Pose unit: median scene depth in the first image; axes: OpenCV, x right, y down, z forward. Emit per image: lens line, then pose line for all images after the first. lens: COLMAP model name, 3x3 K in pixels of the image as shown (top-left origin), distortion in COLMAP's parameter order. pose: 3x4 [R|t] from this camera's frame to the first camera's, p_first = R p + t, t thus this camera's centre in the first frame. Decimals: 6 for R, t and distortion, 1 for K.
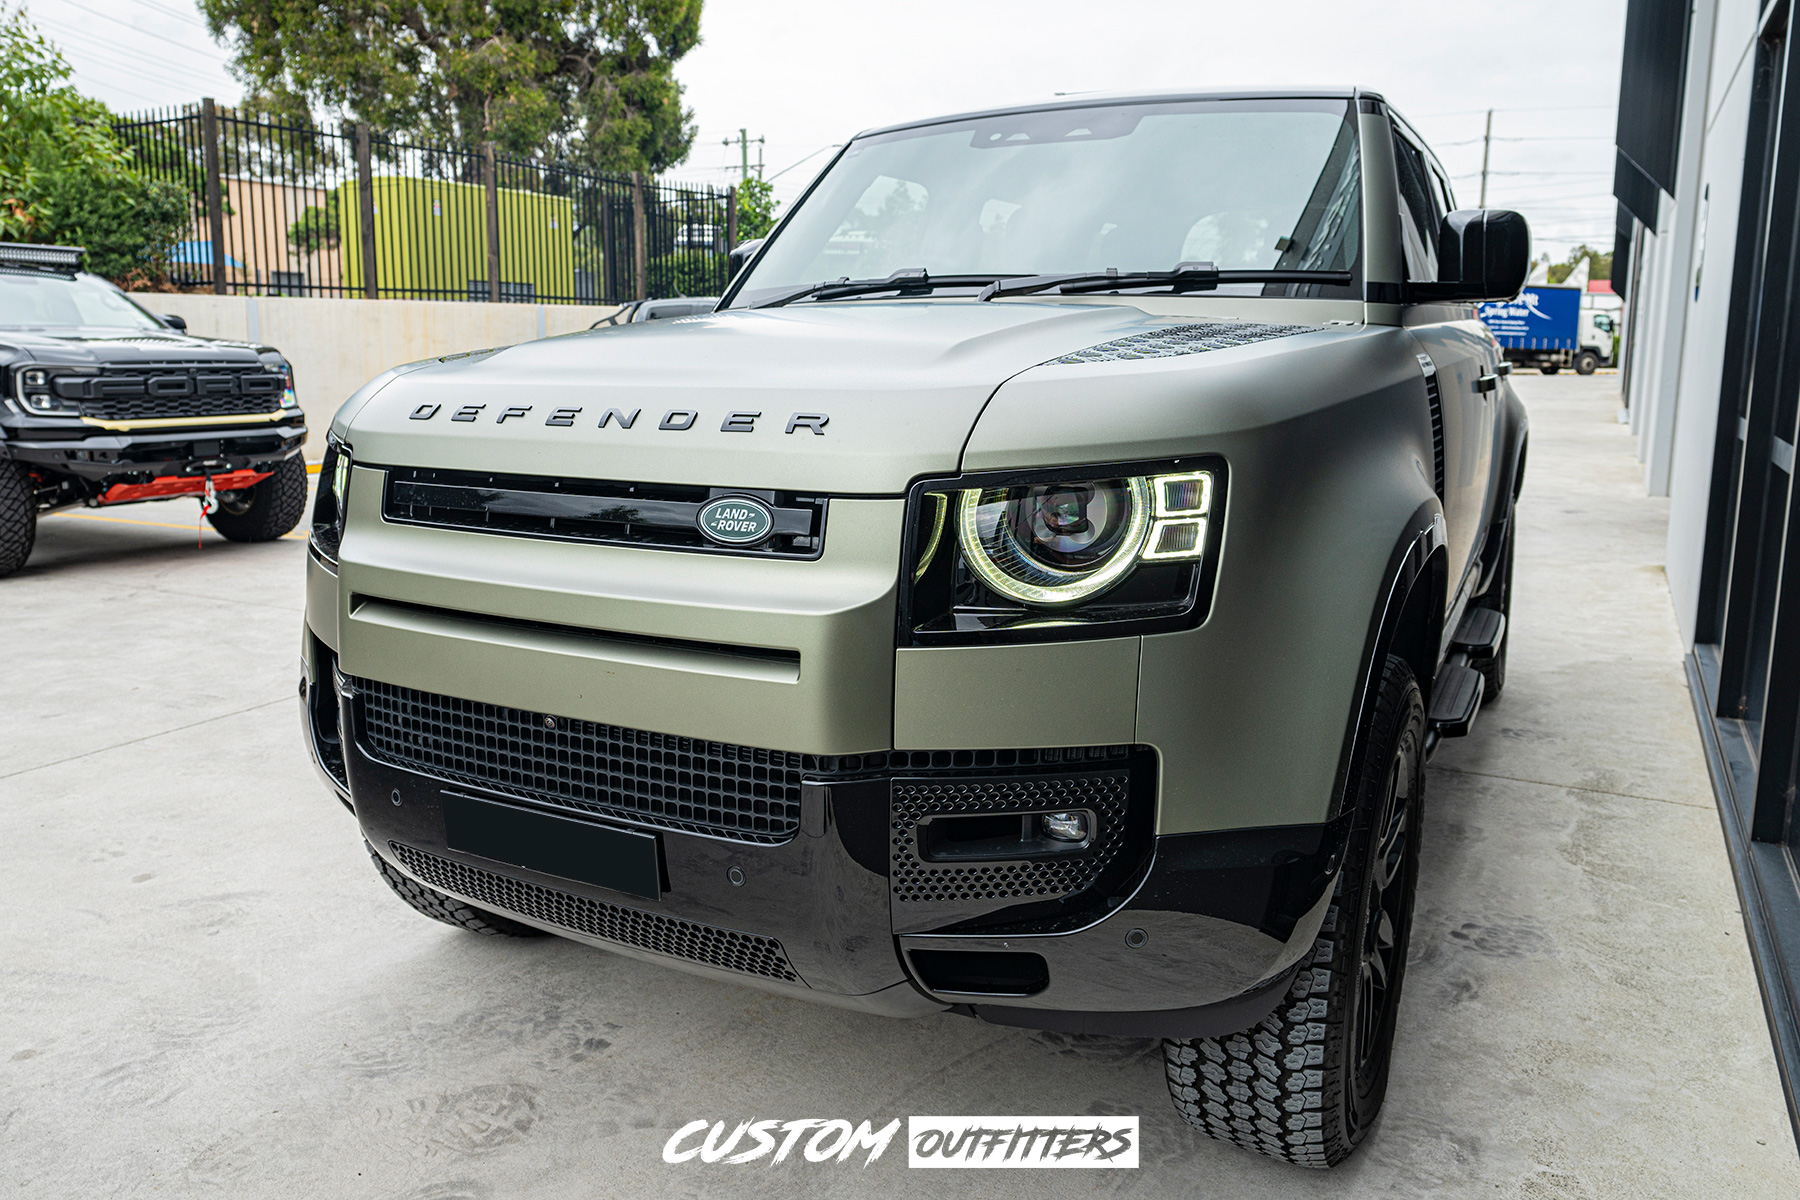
lens RADIAL K [[1277.5, 0, 900.0], [0, 1277.5, 600.0], [0, 0, 1]] dist [-0.010347, -0.009022]
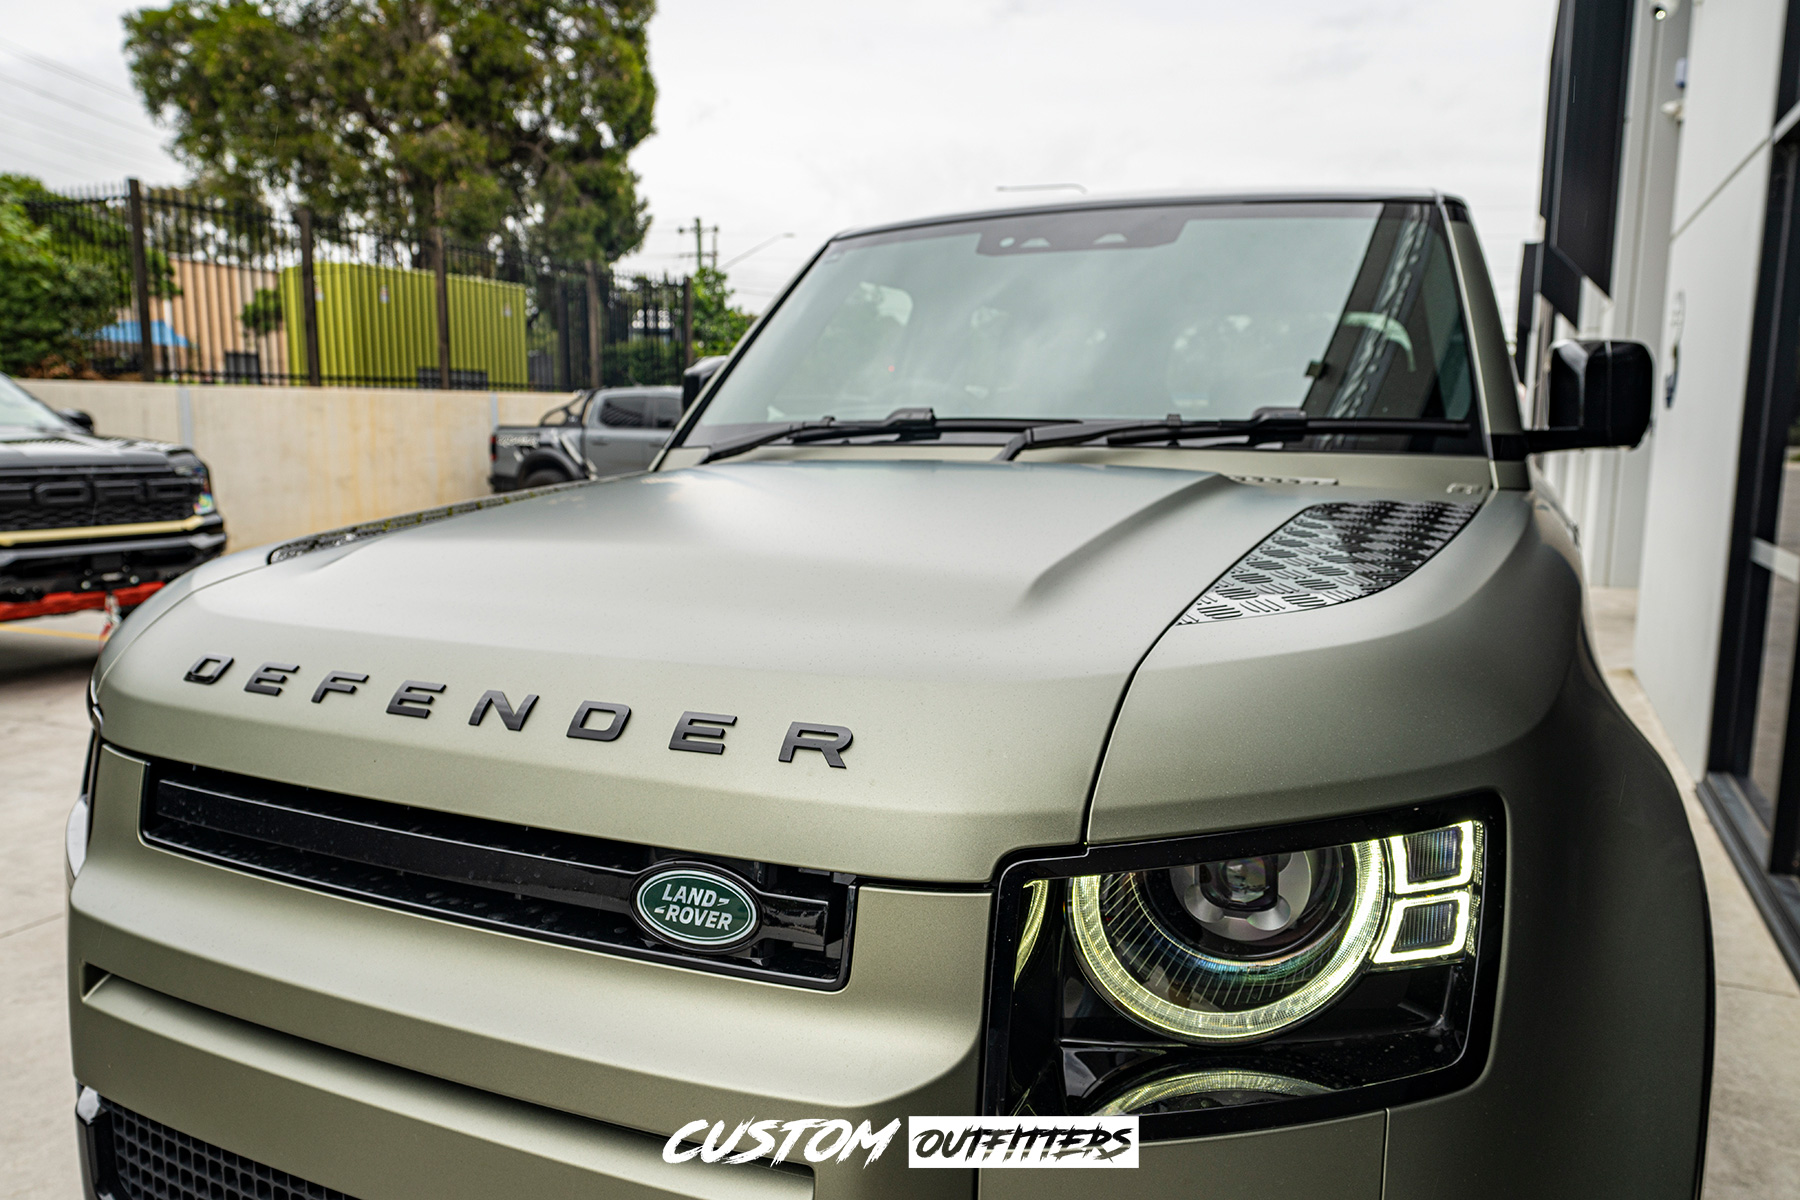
lens RADIAL K [[1069.2, 0, 900.0], [0, 1069.2, 600.0], [0, 0, 1]] dist [-0.007460, 0.004265]
pose [[0.997945, -0.007932, 0.063580, -0.019671], [0.008465, 0.999931, -0.008111, -0.060847], [-0.063511, 0.008632, 0.997944, 0.151597]]
